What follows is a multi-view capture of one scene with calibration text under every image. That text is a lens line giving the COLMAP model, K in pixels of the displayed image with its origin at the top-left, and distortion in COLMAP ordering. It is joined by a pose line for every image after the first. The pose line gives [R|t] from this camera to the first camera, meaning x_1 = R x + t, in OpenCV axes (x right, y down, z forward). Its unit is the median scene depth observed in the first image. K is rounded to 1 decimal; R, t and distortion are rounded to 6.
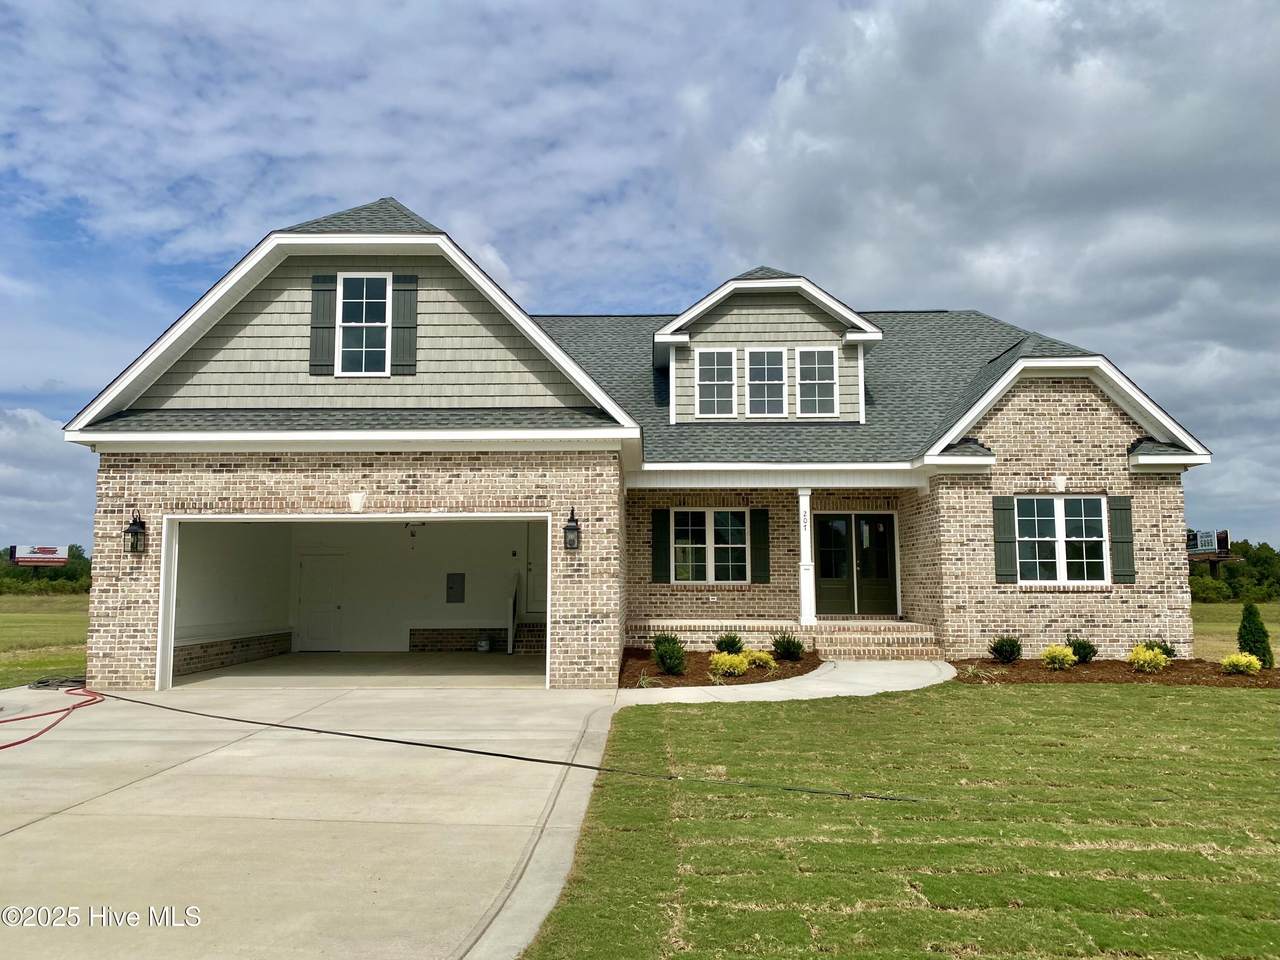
lens RADIAL K [[991.1, 0, 629.9], [0, 991.1, 474.6], [0, 0, 1]] dist [0.087668, -0.166354]
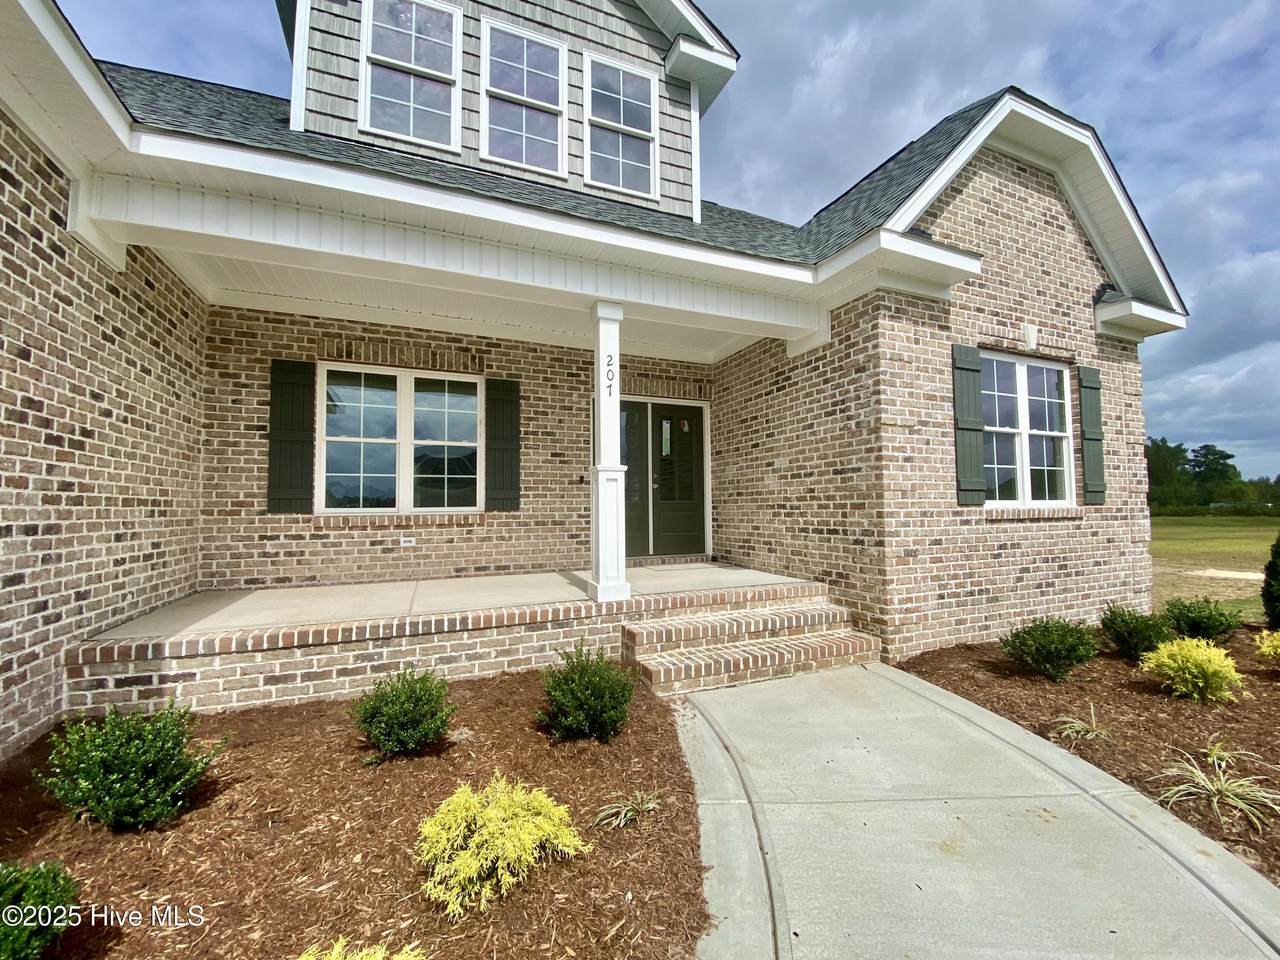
lens RADIAL K [[515.8, 0, 640.4], [0, 515.8, 484.3], [0, 0, 1]] dist [0.039269, -0.032390]
pose [[0.914772, 0.011774, 0.403798, 0.097752], [-0.035540, 0.998045, 0.051412, 0.088503], [-0.402404, -0.061381, 0.913402, 0.810414]]
